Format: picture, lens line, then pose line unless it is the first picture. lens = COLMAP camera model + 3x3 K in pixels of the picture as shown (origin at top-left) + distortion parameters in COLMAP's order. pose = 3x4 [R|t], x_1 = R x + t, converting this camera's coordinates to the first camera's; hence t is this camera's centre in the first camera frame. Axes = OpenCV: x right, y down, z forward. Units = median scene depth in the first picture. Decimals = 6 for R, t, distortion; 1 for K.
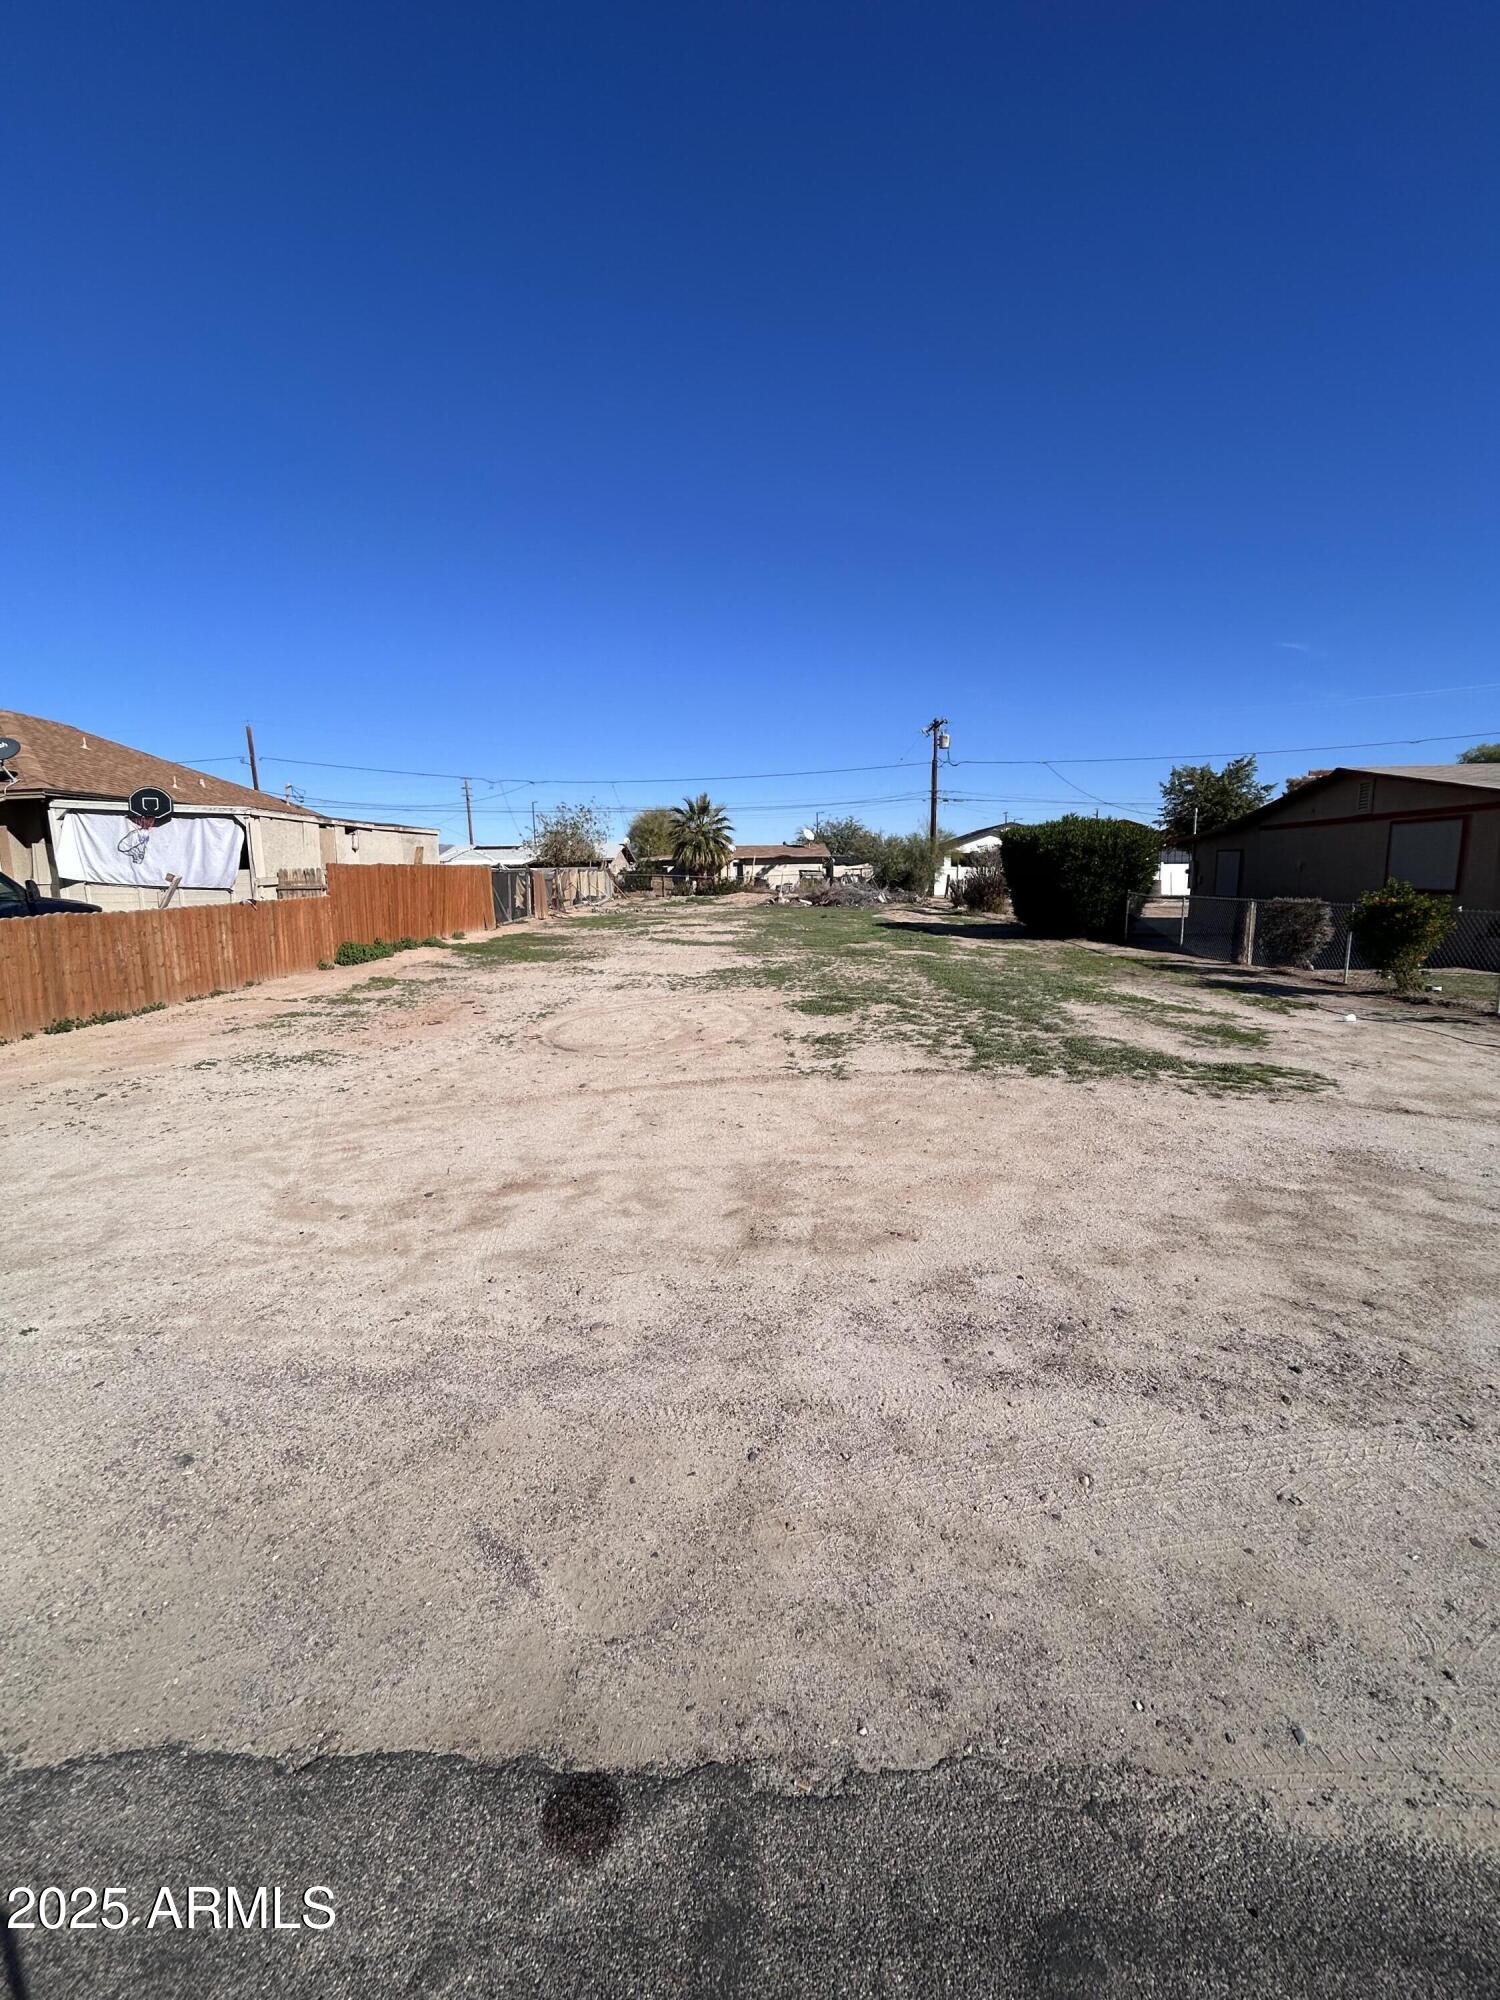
lens RADIAL K [[812.9, 0, 752.9], [0, 812.9, 997.2], [0, 0, 1]] dist [-0.003493, 0.001563]
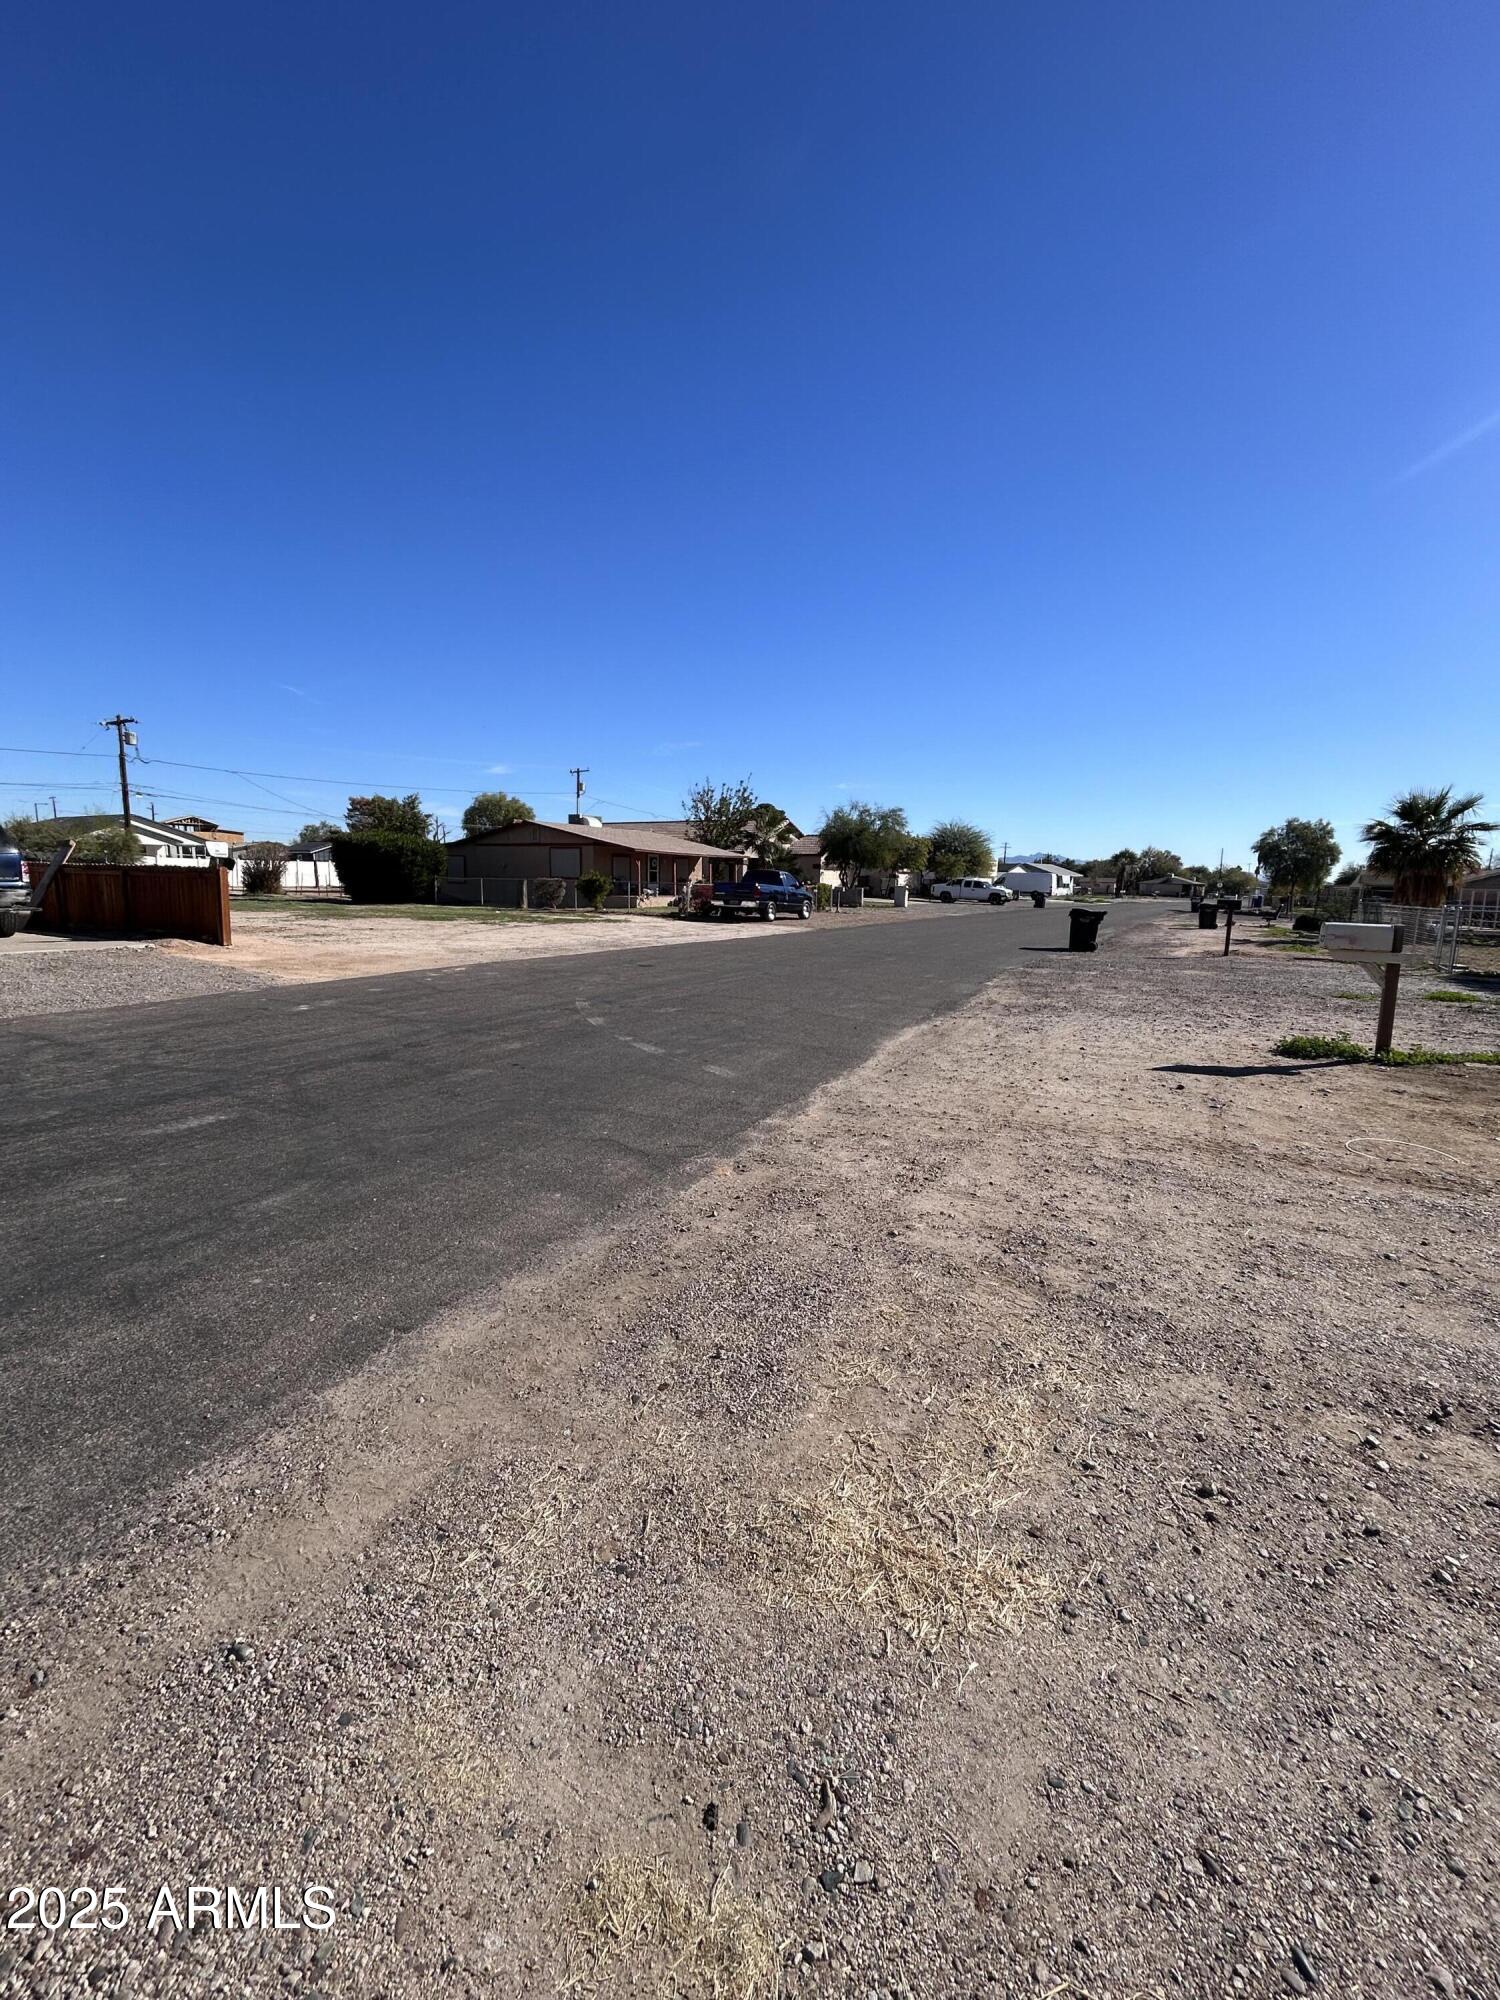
lens RADIAL K [[812.9, 0, 751.7], [0, 812.9, 993.1], [0, 0, 1]] dist [-0.003493, 0.001563]
pose [[0.447168, -0.100043, 0.888837, -0.829634], [0.106328, 0.992624, 0.058232, 0.094656], [-0.888108, 0.068469, 0.454507, -0.414482]]
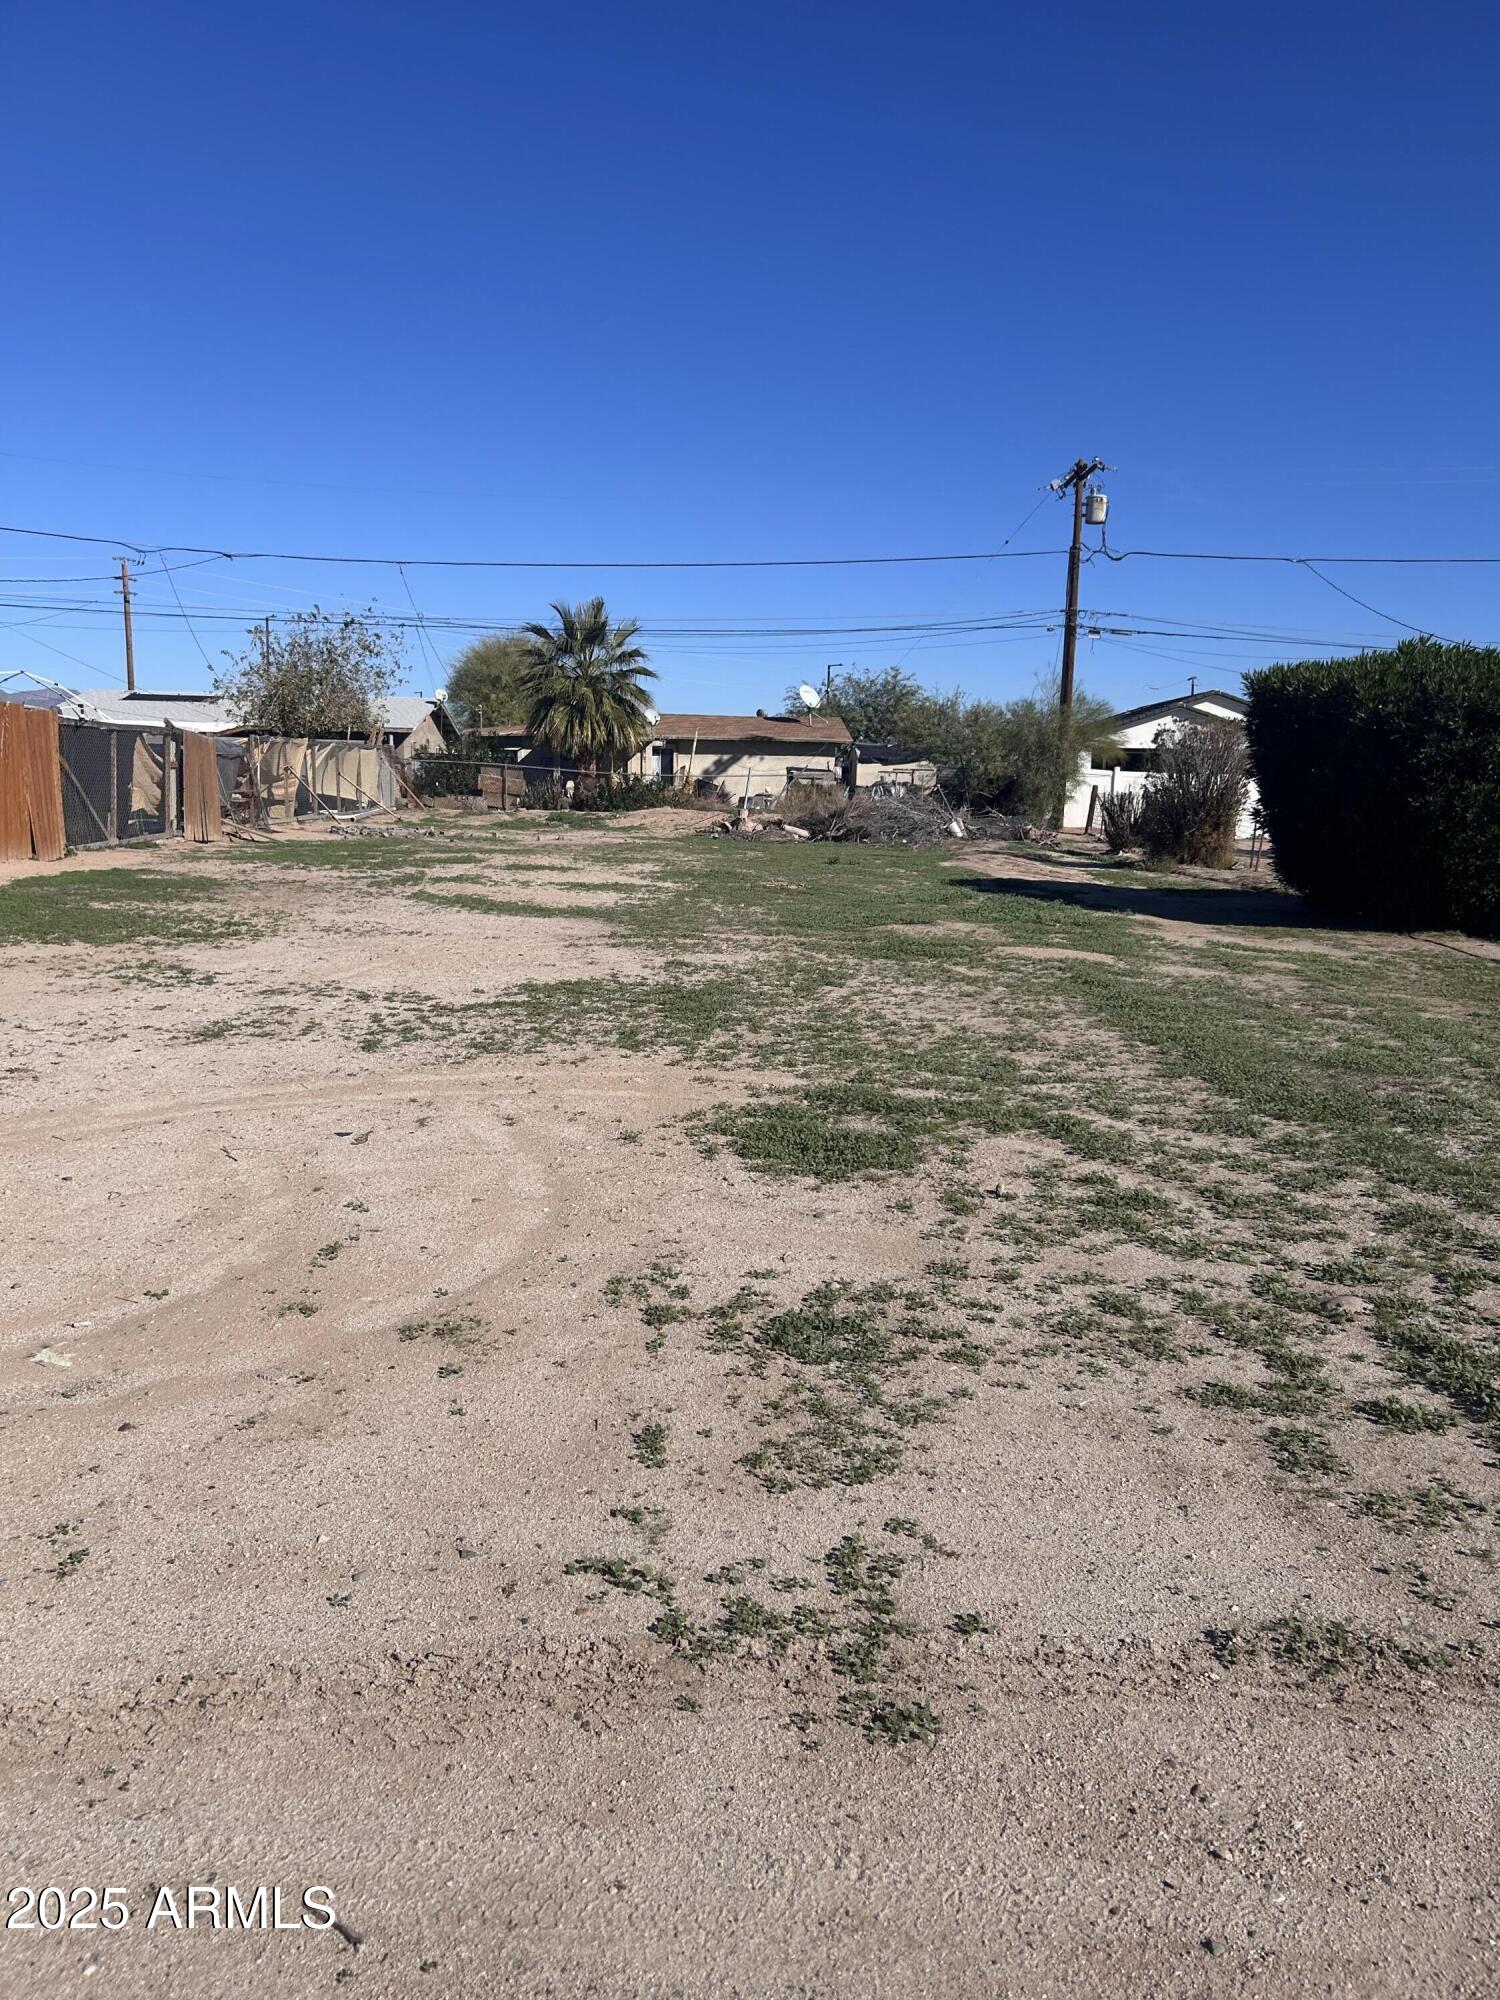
lens RADIAL K [[1506.3, 0, 752.2], [0, 1506.3, 1003.3], [0, 0, 1]] dist [0.049815, -0.035889]
pose [[0.998803, 0.034288, 0.034886, 0.022728], [-0.034057, 0.999394, -0.007198, -0.017833], [-0.035112, 0.006002, 0.999365, 0.238696]]
